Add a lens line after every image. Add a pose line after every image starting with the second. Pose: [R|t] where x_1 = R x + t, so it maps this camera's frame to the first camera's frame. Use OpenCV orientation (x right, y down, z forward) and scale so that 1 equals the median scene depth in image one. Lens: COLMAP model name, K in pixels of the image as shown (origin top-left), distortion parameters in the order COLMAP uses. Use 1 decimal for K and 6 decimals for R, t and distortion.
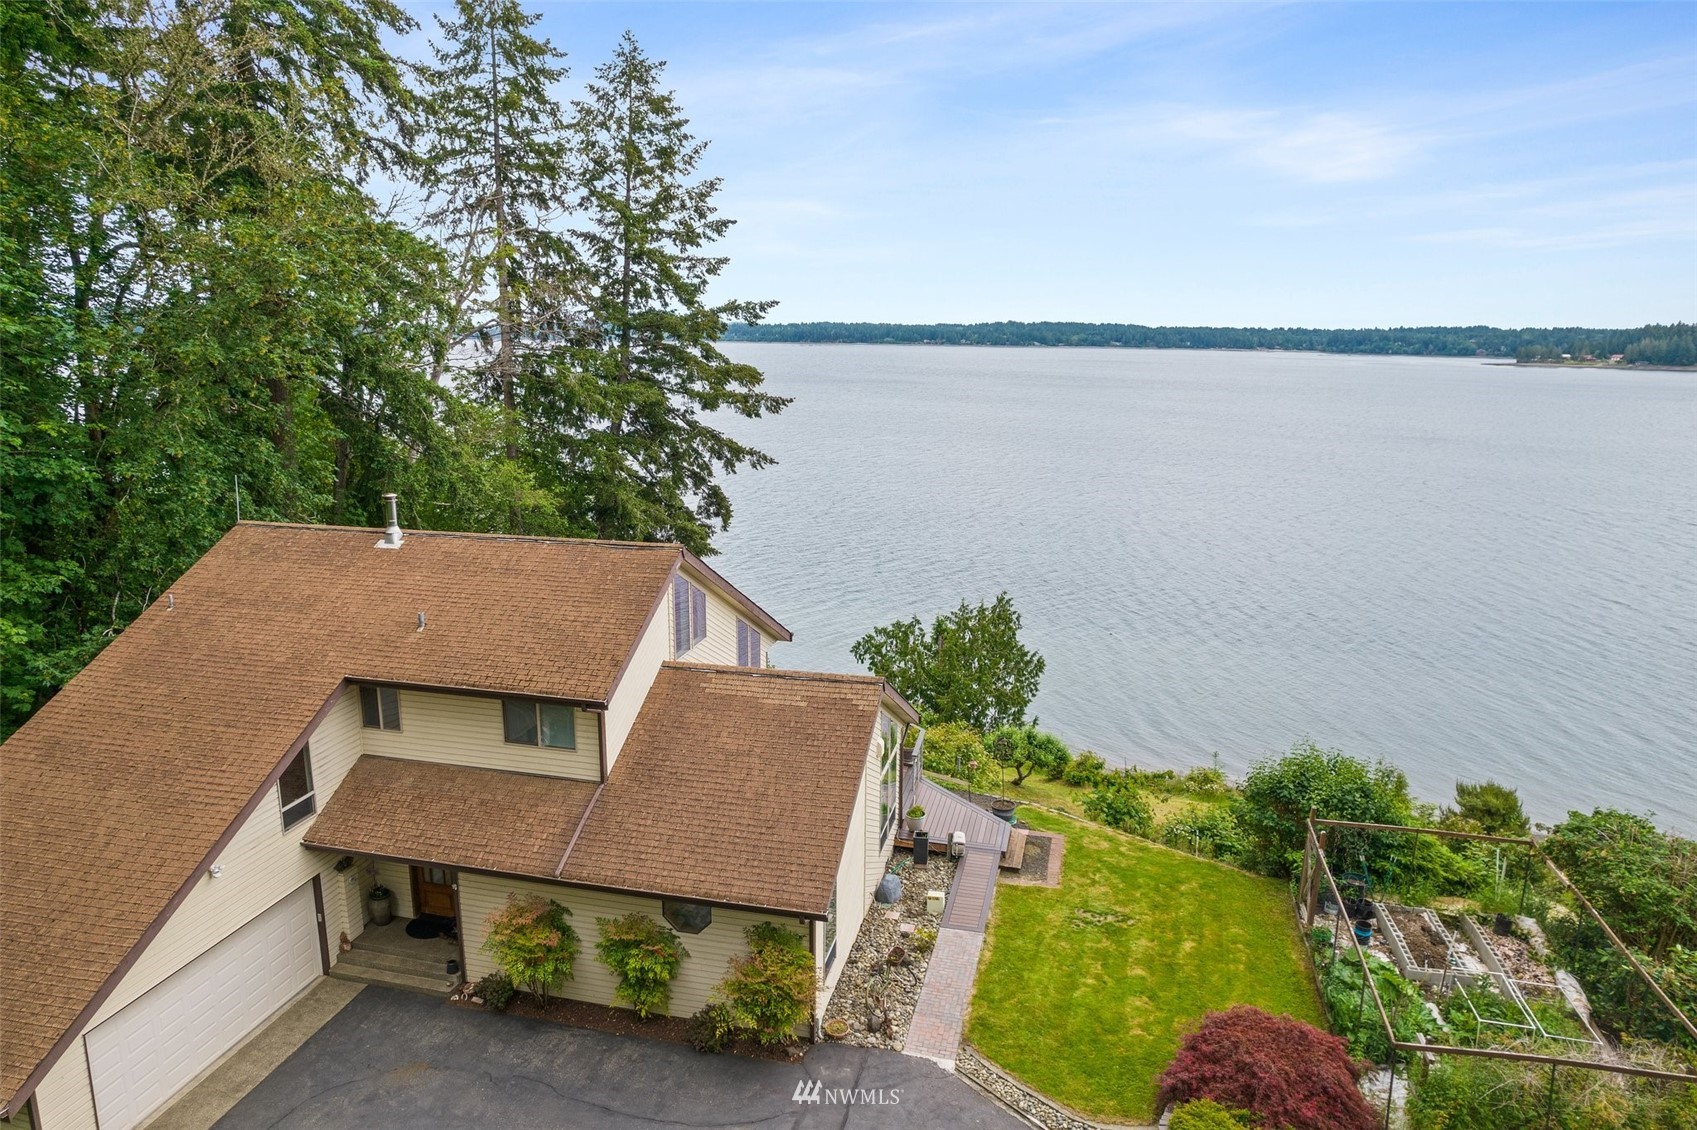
lens RADIAL K [[1103.5, 0, 835.4], [0, 1103.5, 564.3], [0, 0, 1]] dist [-0.074774, 0.050142]
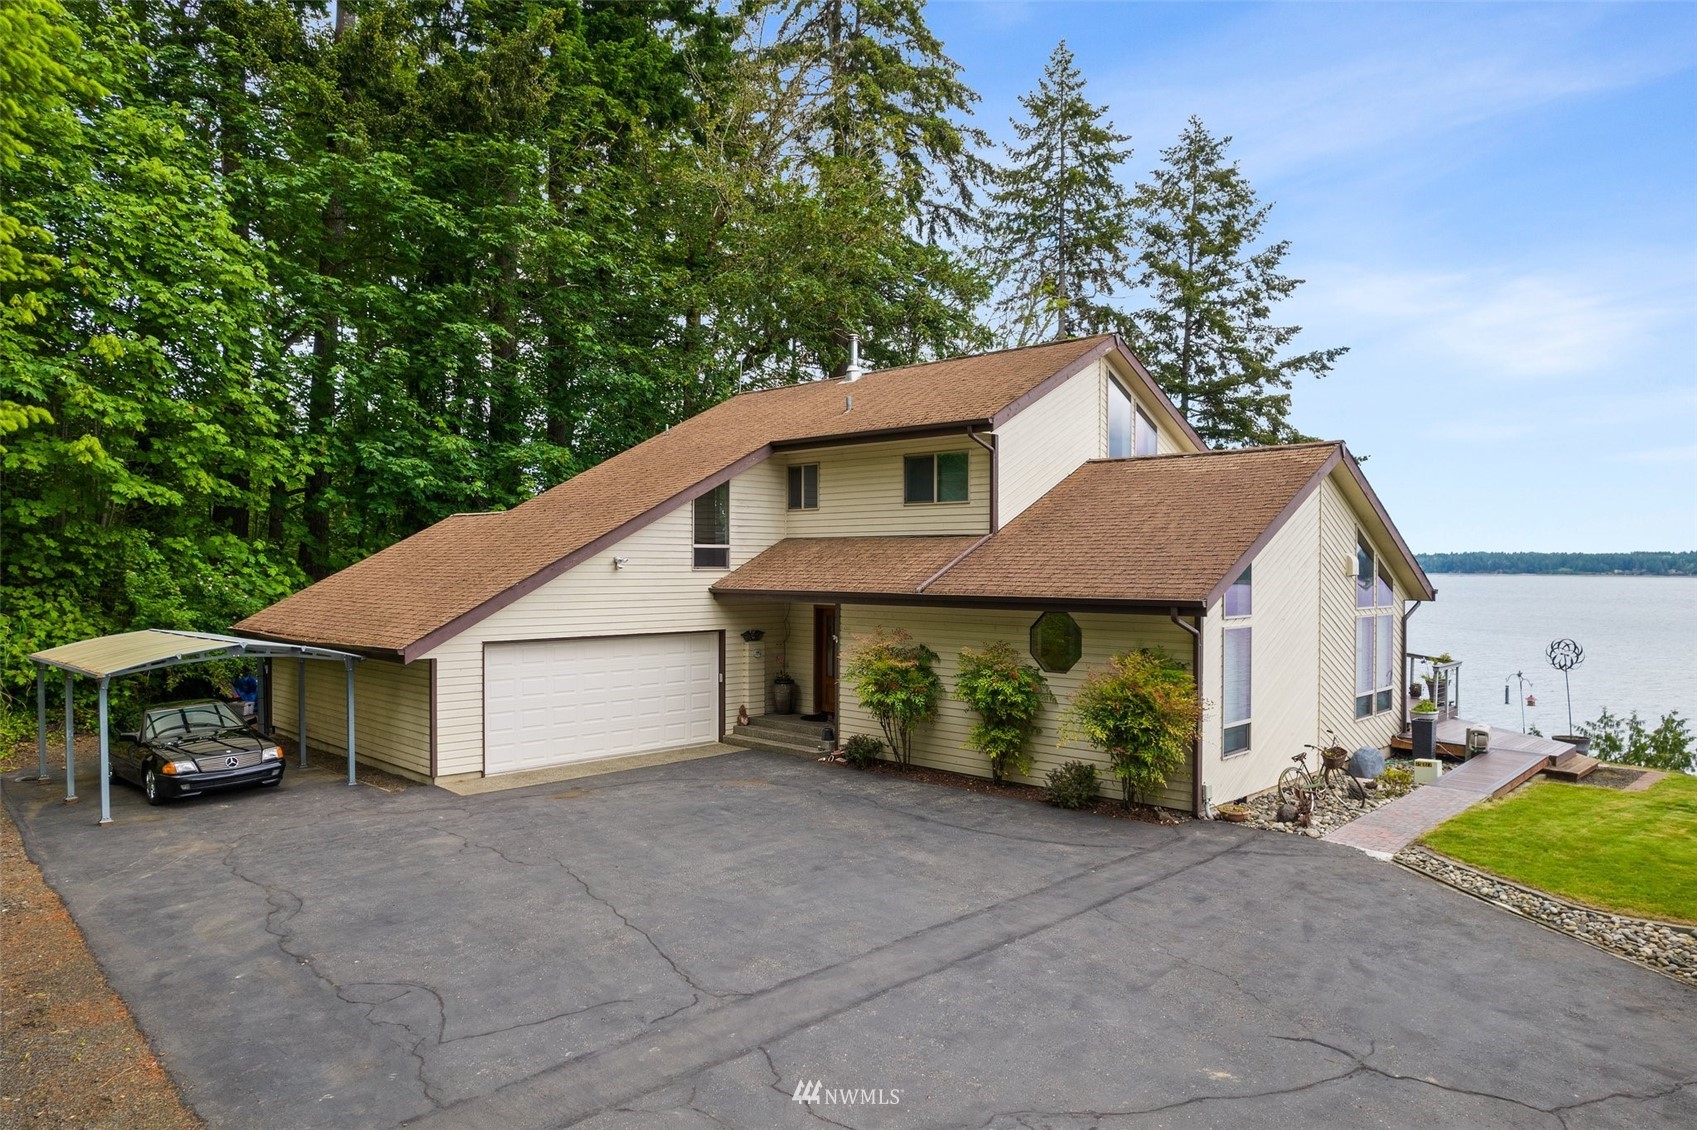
lens RADIAL K [[1103.5, 0, 835.4], [0, 1103.5, 564.3], [0, 0, 1]] dist [-0.074774, 0.050142]
pose [[0.852542, -0.001647, -0.522655, 0.059322], [-0.108515, 0.977647, -0.180087, 0.155348], [0.511269, 0.210247, 0.833307, 0.069225]]
